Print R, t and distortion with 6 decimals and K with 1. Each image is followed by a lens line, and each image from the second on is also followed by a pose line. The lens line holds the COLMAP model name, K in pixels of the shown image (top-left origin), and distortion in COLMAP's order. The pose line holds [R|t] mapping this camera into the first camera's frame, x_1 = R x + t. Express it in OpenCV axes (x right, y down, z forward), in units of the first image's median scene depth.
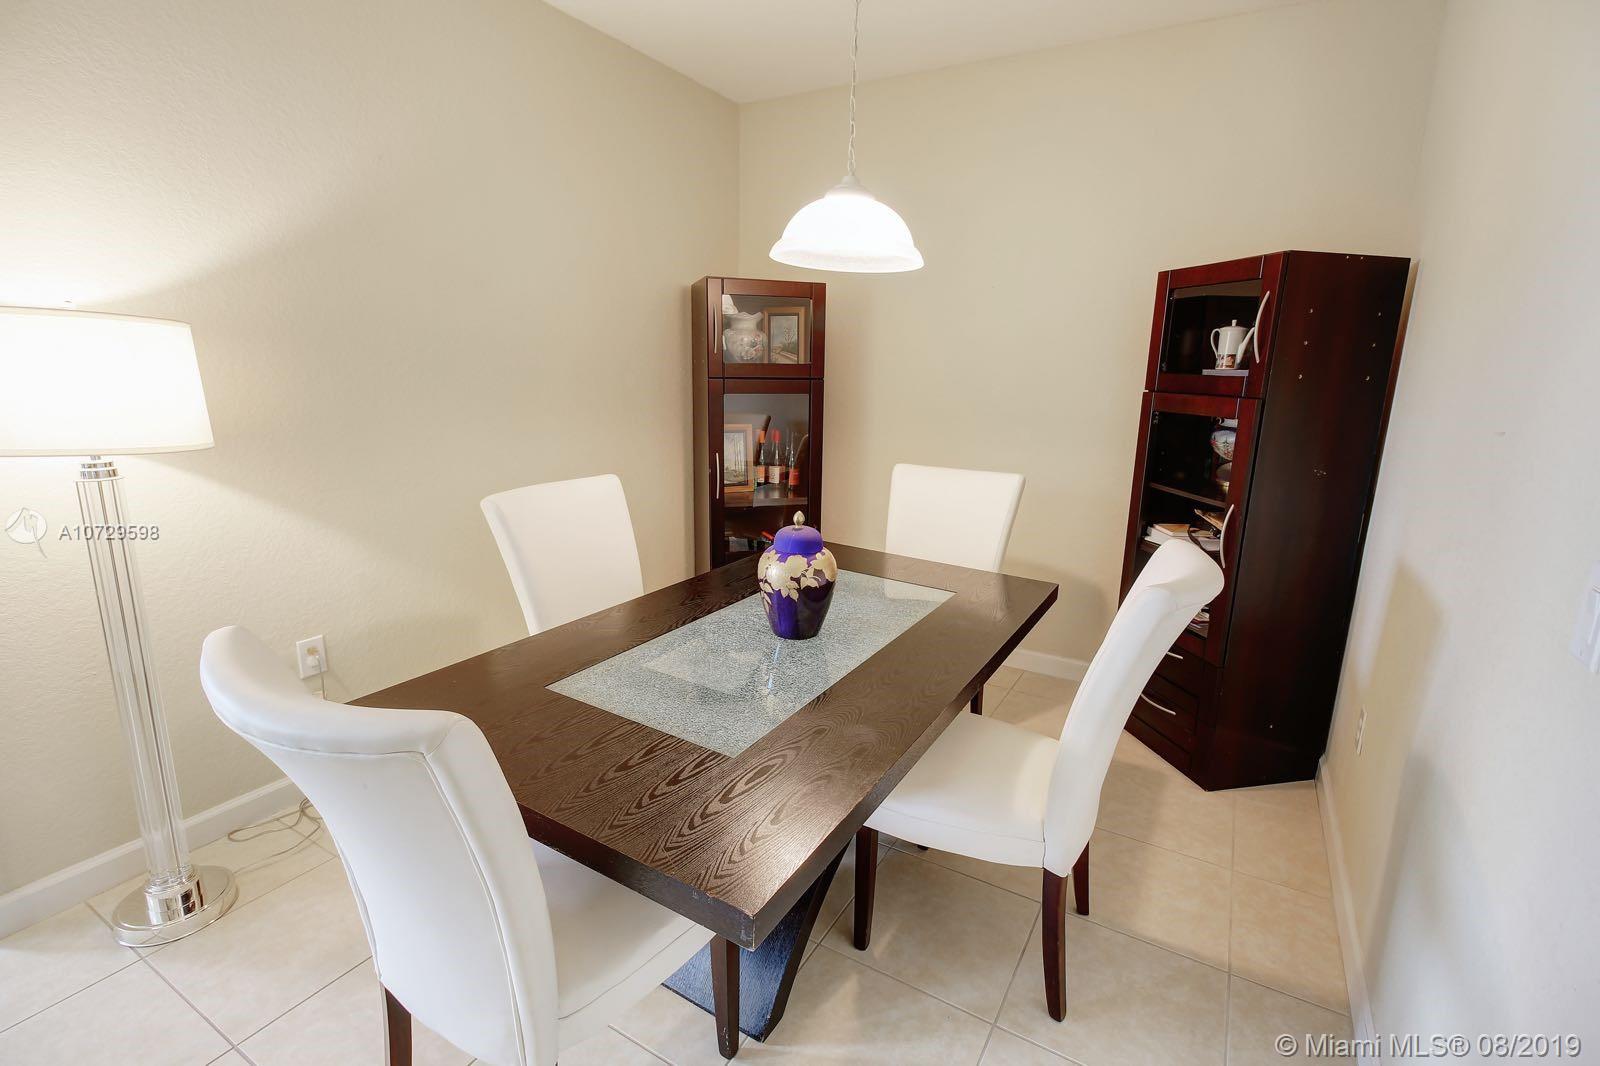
lens RADIAL K [[728.7, 0, 806.3], [0, 728.7, 524.8], [0, 0, 1]] dist [0.016055, -0.011660]
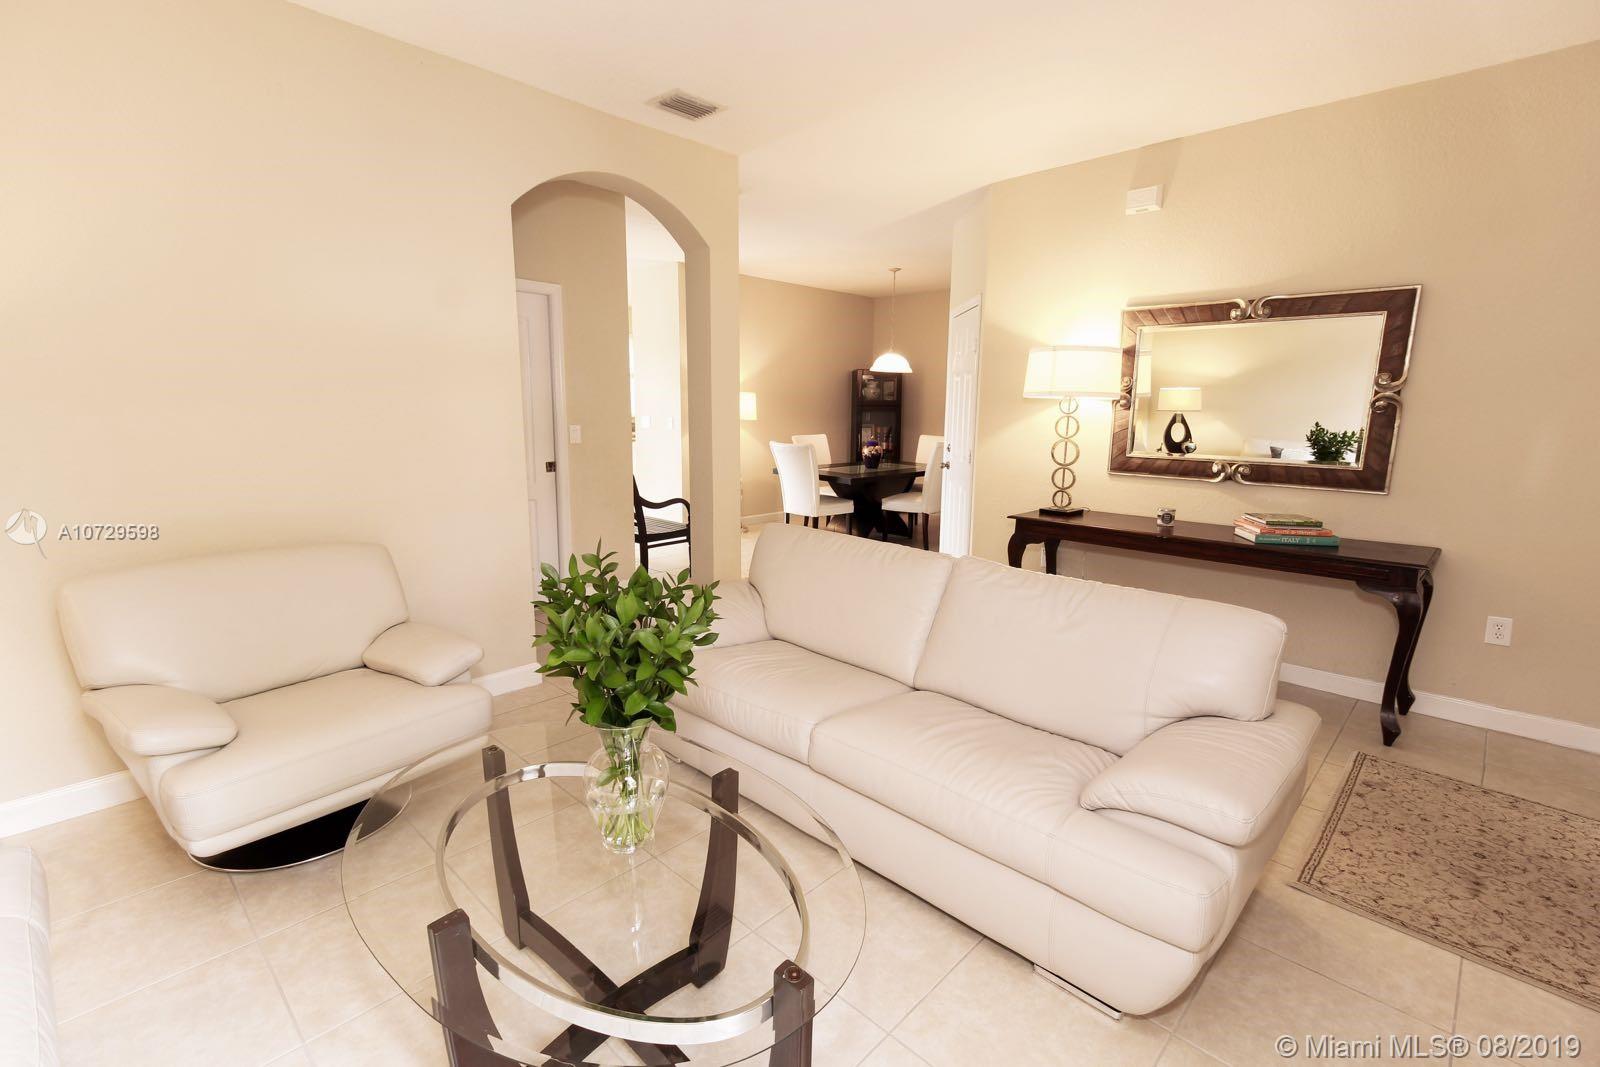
lens RADIAL K [[728.7, 0, 806.3], [0, 728.7, 525.3], [0, 0, 1]] dist [0.016055, -0.011660]
pose [[0.973744, 0.020188, -0.226751, 0.277099], [-0.031483, 0.998431, -0.046309, 0.331693], [0.225460, 0.052232, 0.972851, -1.478540]]
